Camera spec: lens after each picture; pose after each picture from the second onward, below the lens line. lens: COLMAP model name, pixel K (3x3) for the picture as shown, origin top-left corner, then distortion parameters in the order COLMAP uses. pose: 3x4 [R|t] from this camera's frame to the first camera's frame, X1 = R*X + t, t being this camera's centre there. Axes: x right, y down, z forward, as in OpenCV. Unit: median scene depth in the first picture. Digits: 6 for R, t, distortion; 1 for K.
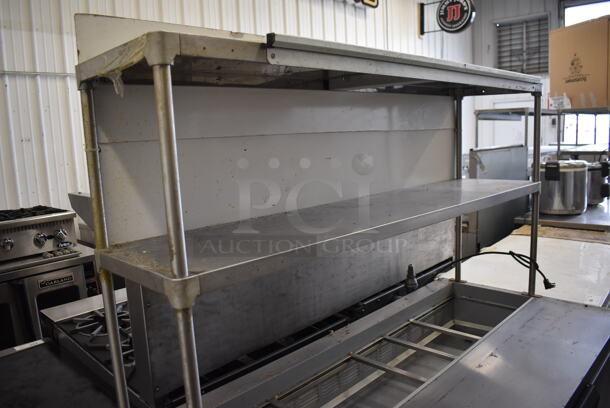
lens RADIAL K [[471.6, 0, 304.0], [0, 471.6, 206.3], [0, 0, 1]] dist [-0.097470, 0.012727]
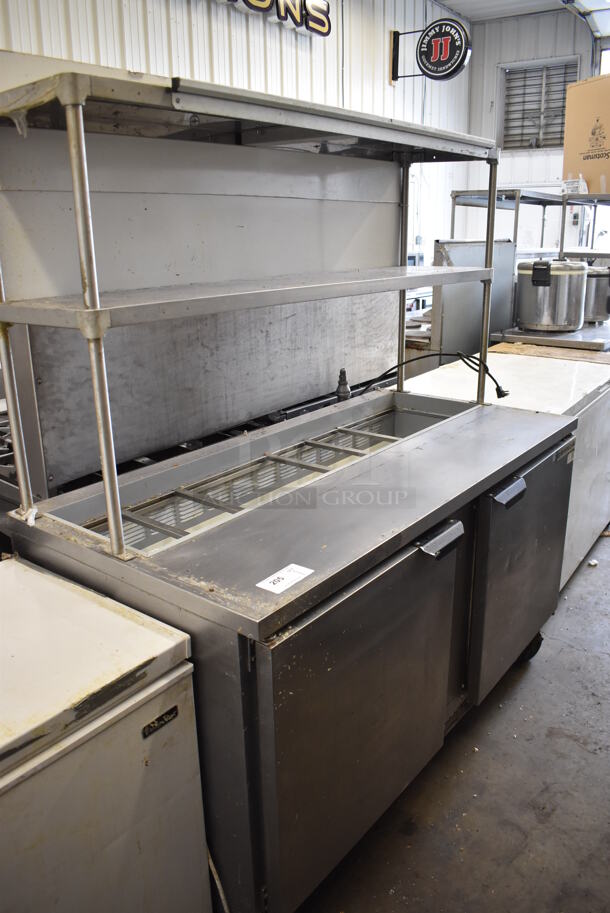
lens RADIAL K [[705.9, 0, 300.2], [0, 705.9, 460.0], [0, 0, 1]] dist [-0.097470, 0.012727]
pose [[0.993912, -0.003882, 0.110112, 0.013664], [-0.013990, 0.986843, 0.161076, 0.091632], [-0.109288, -0.161636, 0.980780, -0.275172]]
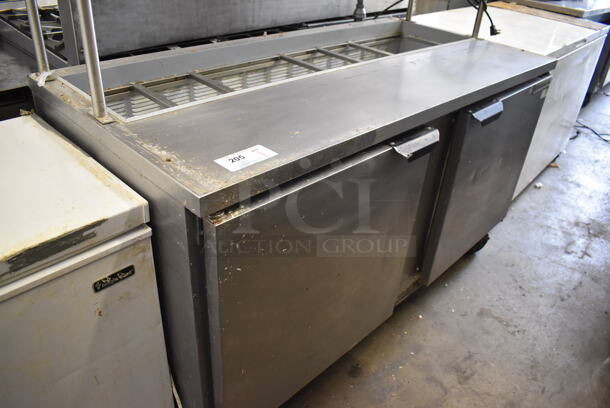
lens RADIAL K [[471.6, 0, 304.2], [0, 471.6, 204.2], [0, 0, 1]] dist [-0.097470, 0.012727]
pose [[0.993253, 0.099629, 0.059347, 0.104417], [-0.115098, 0.909417, 0.399642, 0.167361], [-0.014156, -0.403777, 0.914748, -0.058879]]
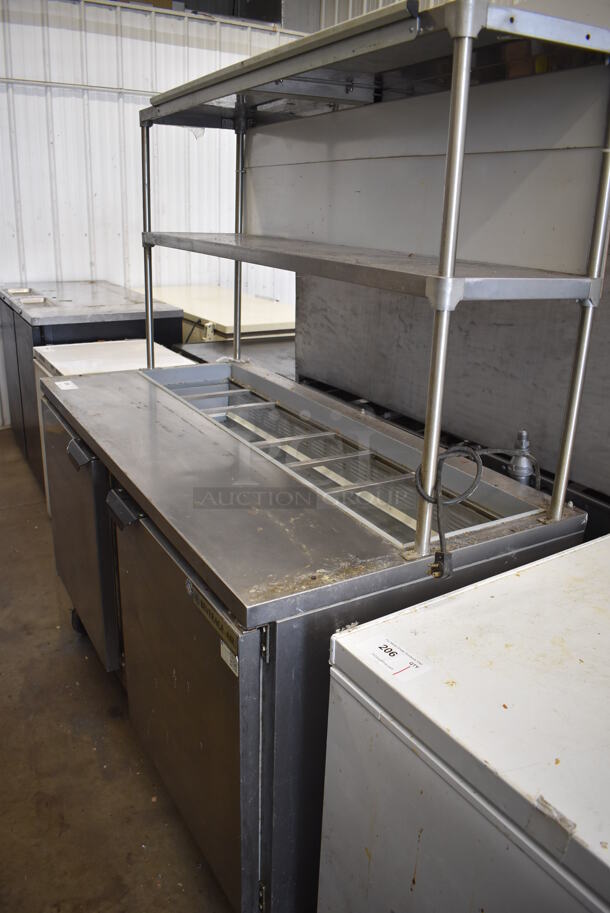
lens RADIAL K [[705.9, 0, 303.3], [0, 705.9, 462.8], [0, 0, 1]] dist [-0.097470, 0.012727]
pose [[-0.265509, 0.361629, -0.893717, 1.080469], [-0.169017, 0.895173, 0.412430, -0.129395], [0.949178, 0.260557, -0.176555, 0.994594]]
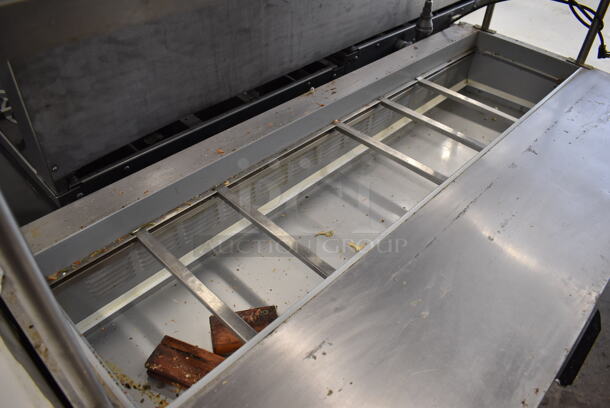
lens RADIAL K [[471.6, 0, 303.0], [0, 471.6, 204.2], [0, 0, 1]] dist [-0.097470, 0.012727]
pose [[0.996040, 0.060879, 0.064791, 0.008589], [-0.086254, 0.838354, 0.538259, 0.026950], [-0.021549, -0.541716, 0.840285, 0.263016]]
